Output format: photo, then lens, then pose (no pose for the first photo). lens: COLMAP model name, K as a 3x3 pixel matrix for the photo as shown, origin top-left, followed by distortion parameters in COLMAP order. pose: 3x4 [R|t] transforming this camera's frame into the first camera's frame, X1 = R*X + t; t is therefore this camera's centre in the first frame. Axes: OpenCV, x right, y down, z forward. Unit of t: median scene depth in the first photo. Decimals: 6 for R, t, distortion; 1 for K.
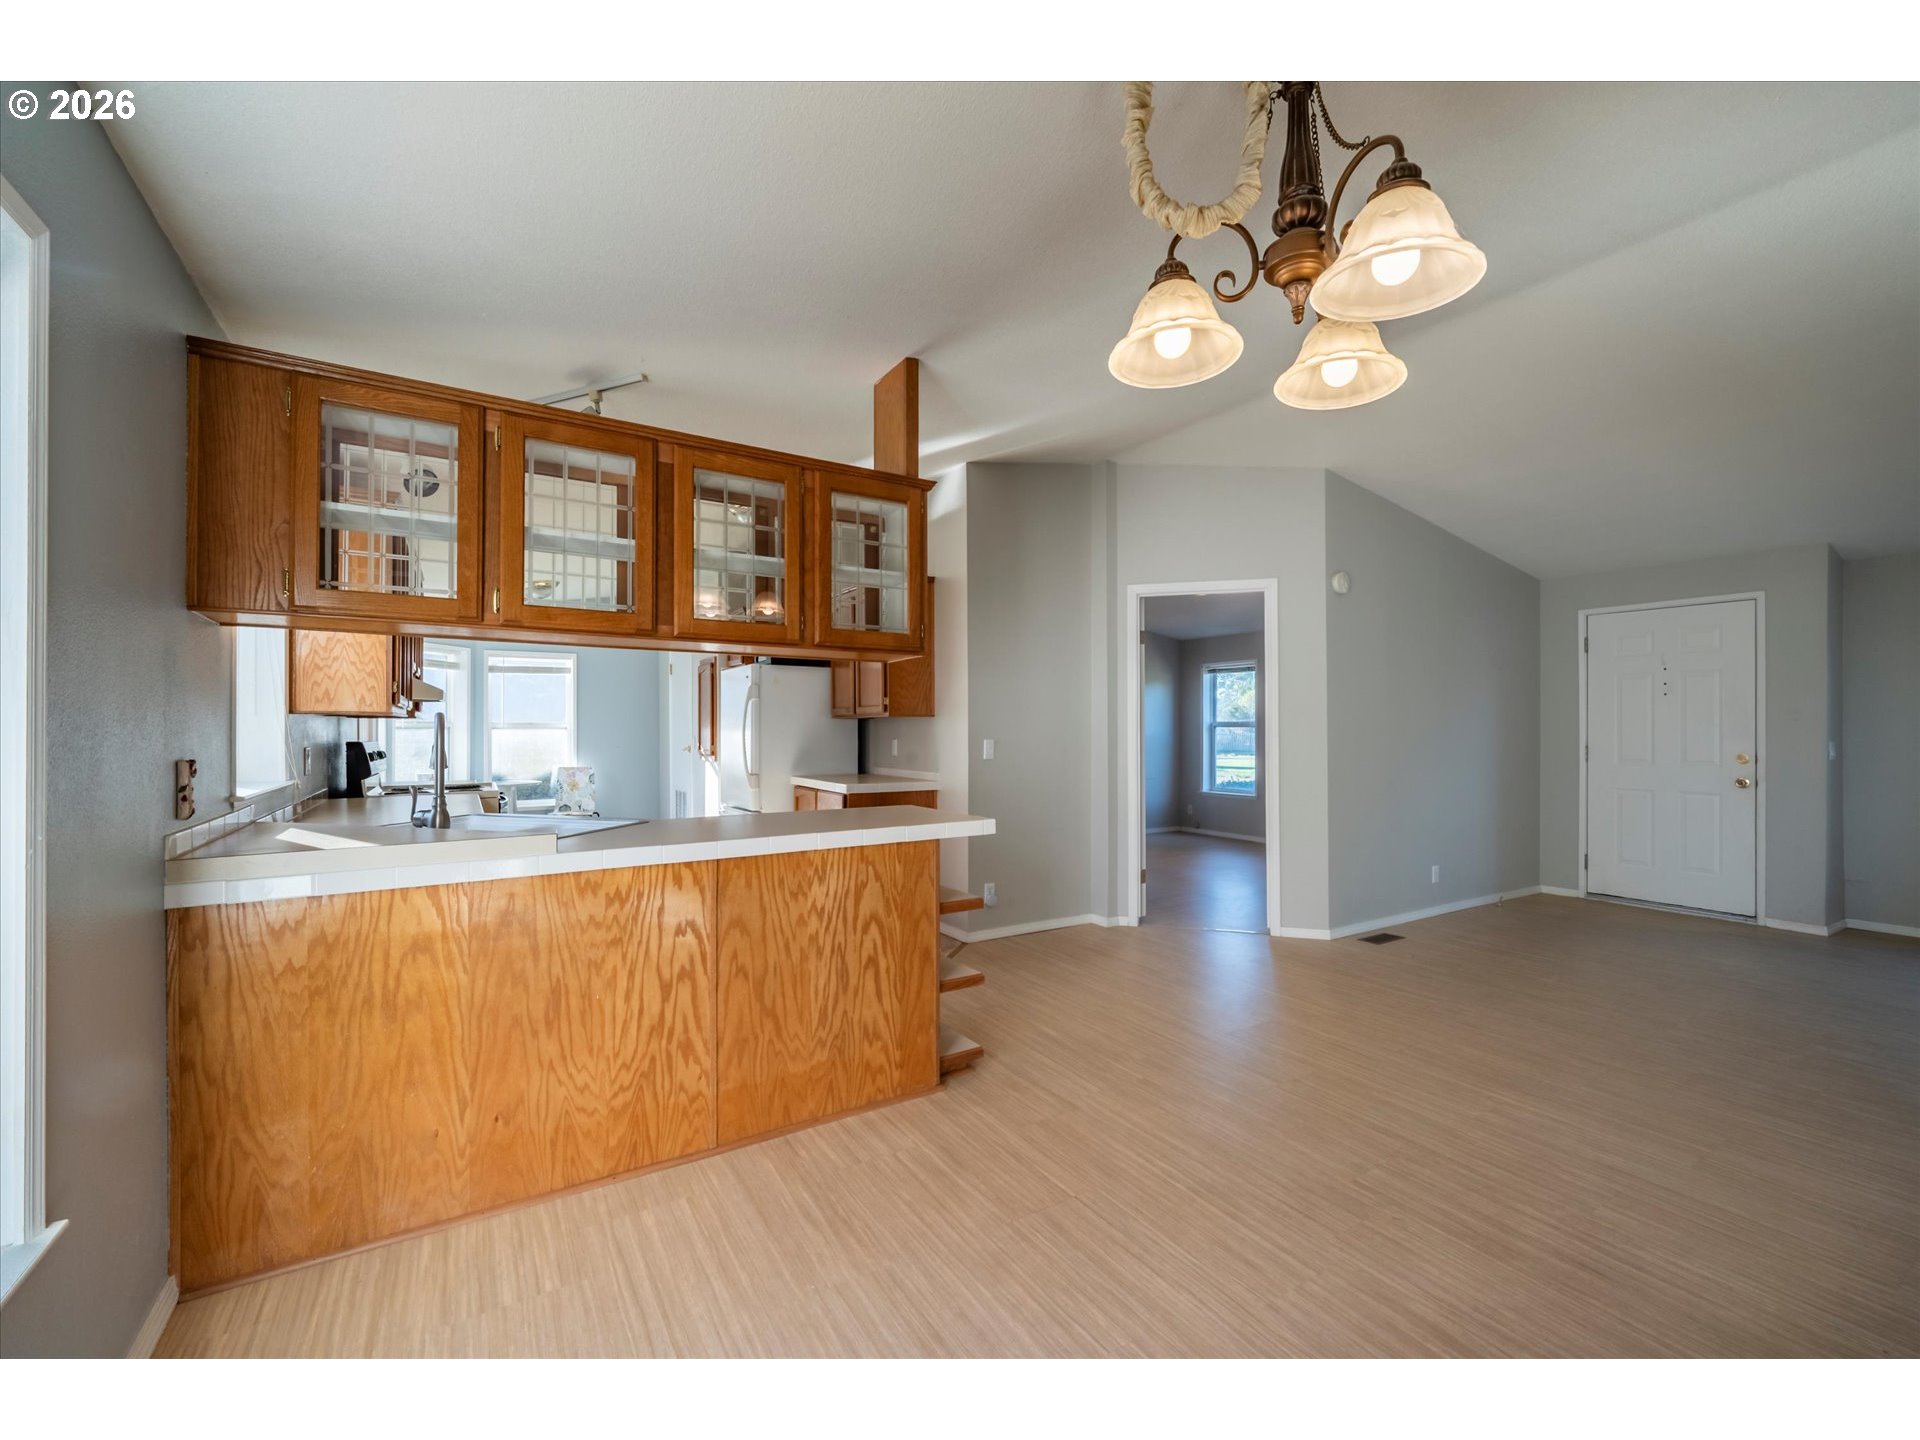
lens RADIAL K [[799.5, 0, 993.1], [0, 799.5, 726.6], [0, 0, 1]] dist [0.002870, 0.000106]
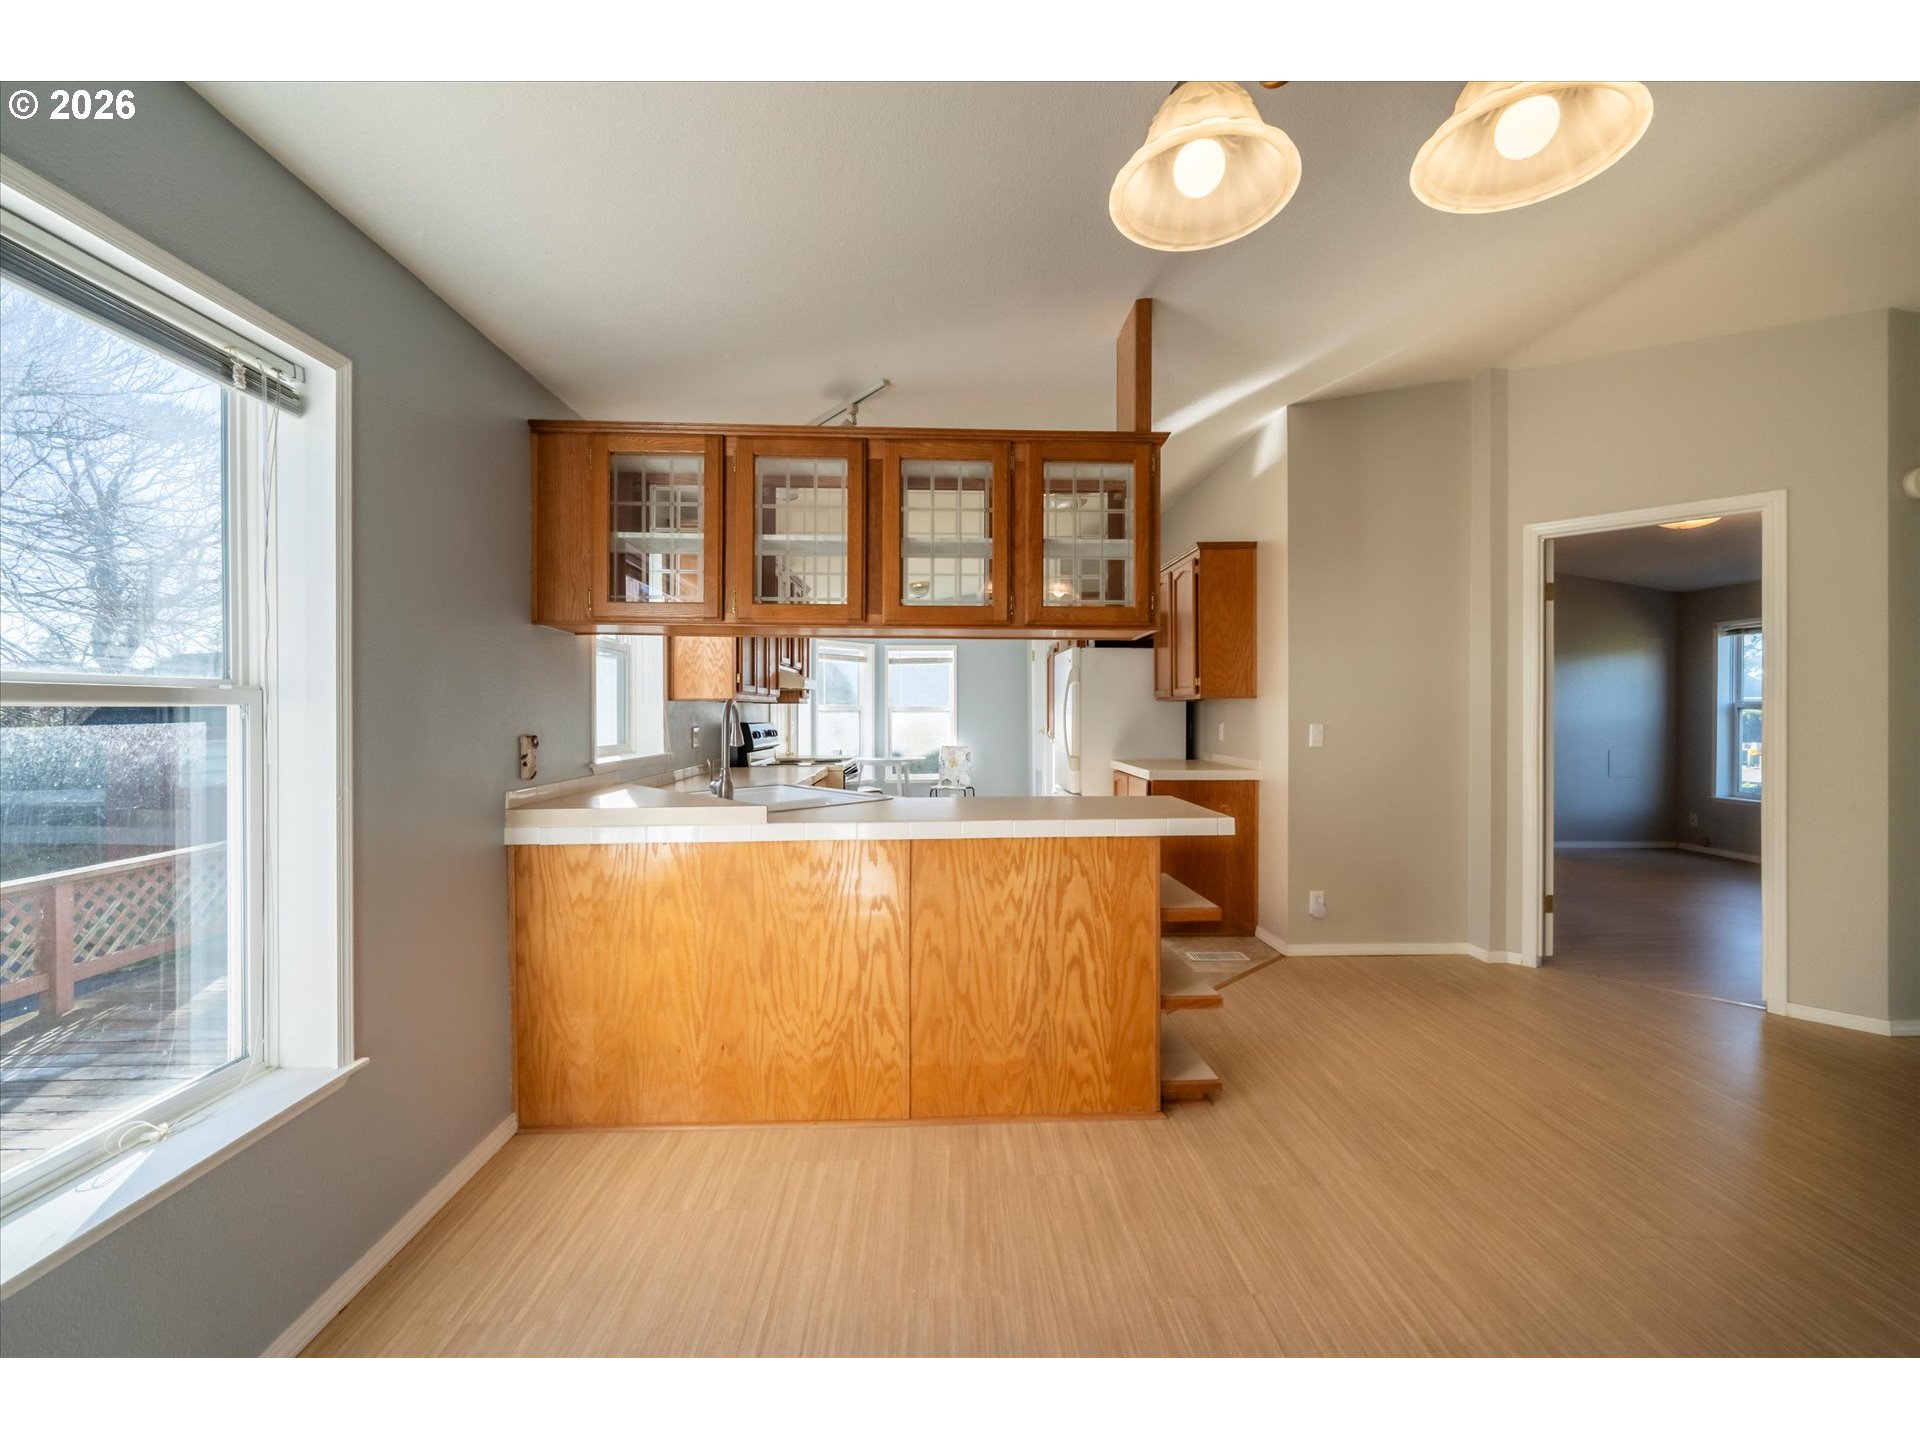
lens RADIAL K [[799.5, 0, 963.2], [0, 799.5, 717.9], [0, 0, 1]] dist [0.002870, 0.000106]
pose [[0.865851, 0.002795, -0.500295, 0.198184], [0.002265, 0.999952, 0.009506, 0.000649], [0.500297, -0.009364, 0.865803, 0.130773]]
